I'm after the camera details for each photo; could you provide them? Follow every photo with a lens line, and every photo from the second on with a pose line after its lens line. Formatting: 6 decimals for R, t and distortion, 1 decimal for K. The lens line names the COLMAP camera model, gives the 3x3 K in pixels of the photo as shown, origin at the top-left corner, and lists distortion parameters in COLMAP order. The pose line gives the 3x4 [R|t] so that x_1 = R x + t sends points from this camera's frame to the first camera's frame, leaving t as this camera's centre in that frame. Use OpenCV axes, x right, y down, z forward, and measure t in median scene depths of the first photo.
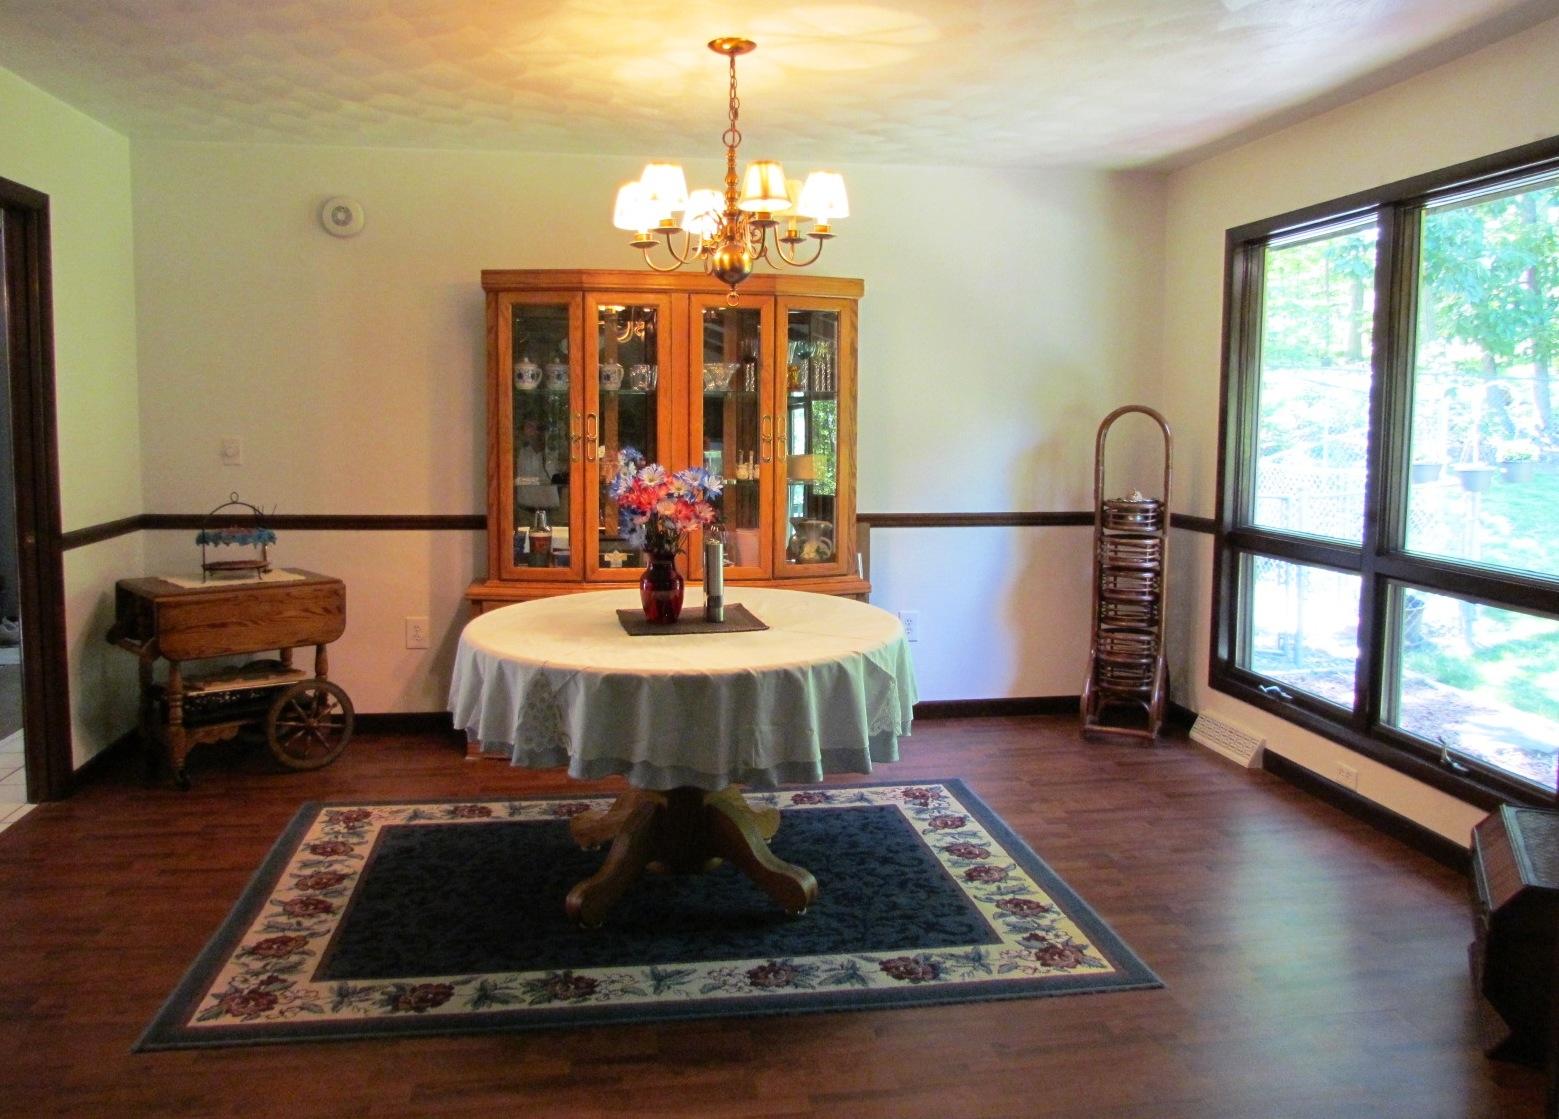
lens RADIAL K [[1205.2, 0, 776.2], [0, 1205.2, 537.7], [0, 0, 1]] dist [-0.055927, 0.004364]
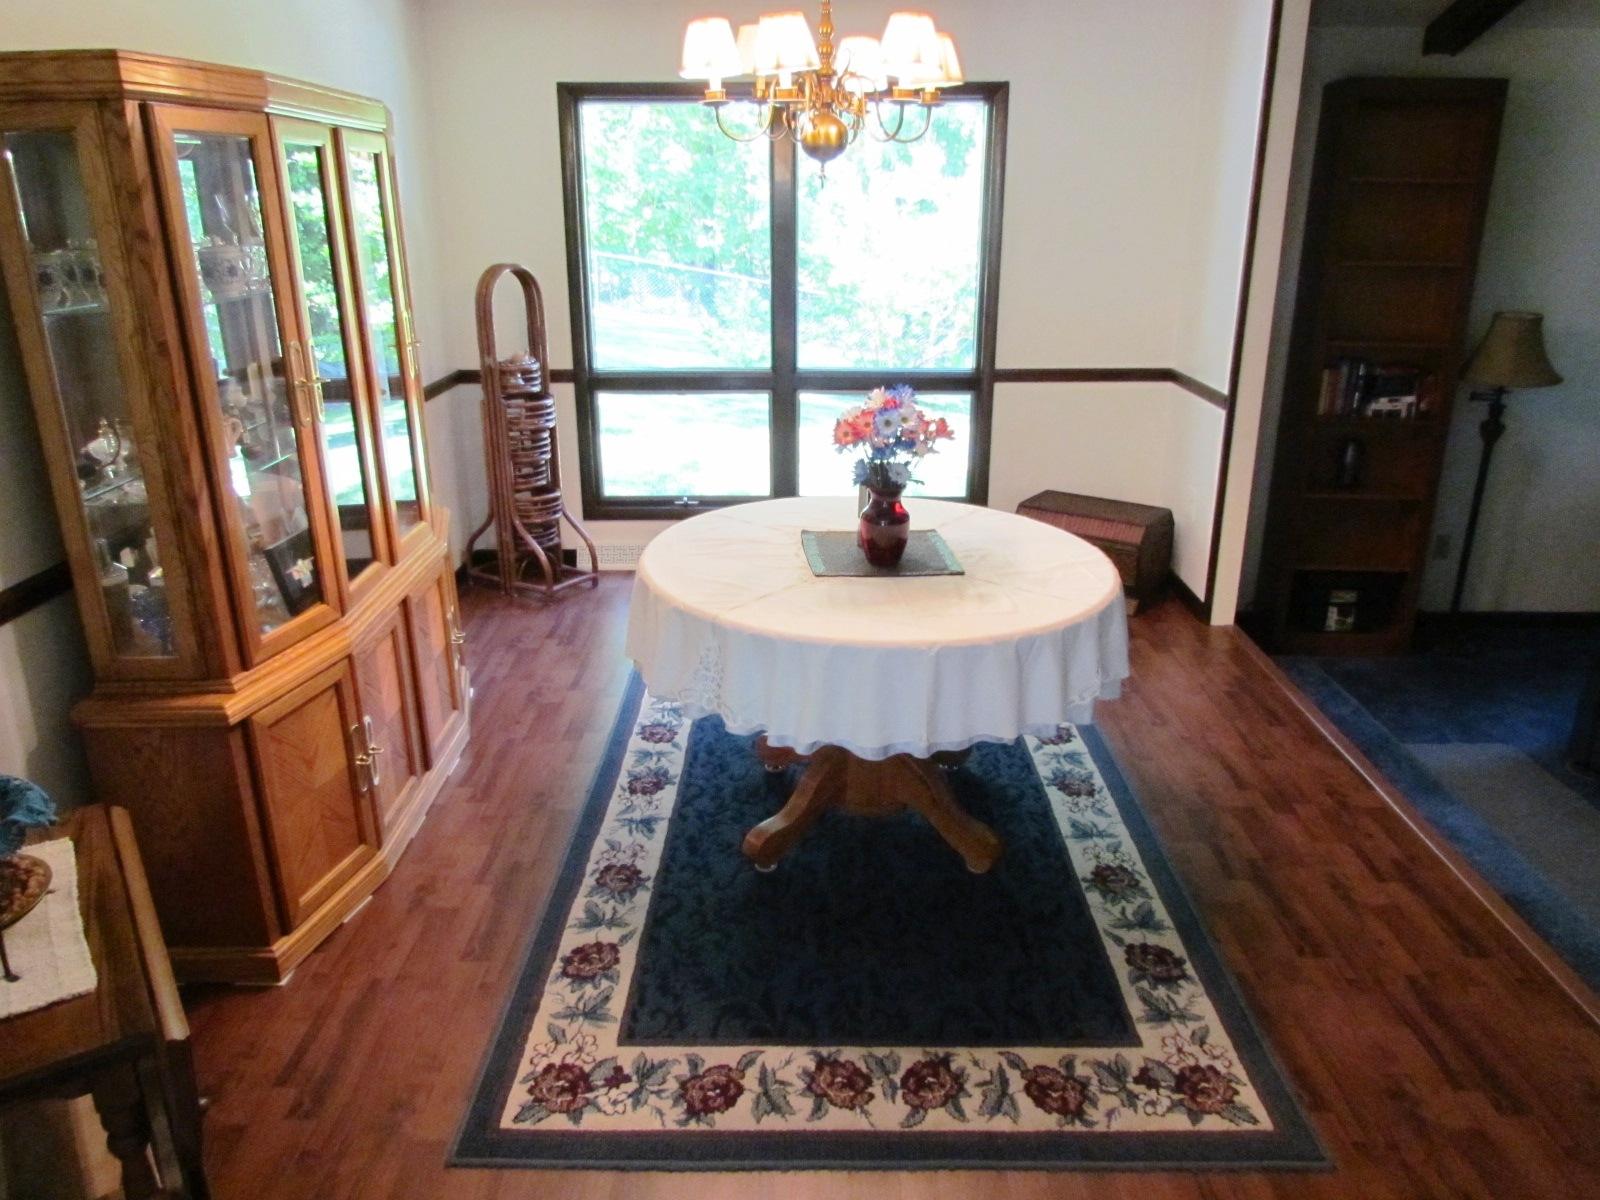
lens RADIAL K [[1162.7, 0, 800.0], [0, 1162.7, 600.0], [0, 0, 1]] dist [-0.038706, 0.000881]
pose [[0.132880, -0.323730, 0.936772, -1.010913], [0.097807, 0.944823, 0.312638, -0.194670], [-0.986294, 0.050079, 0.157211, 1.009630]]
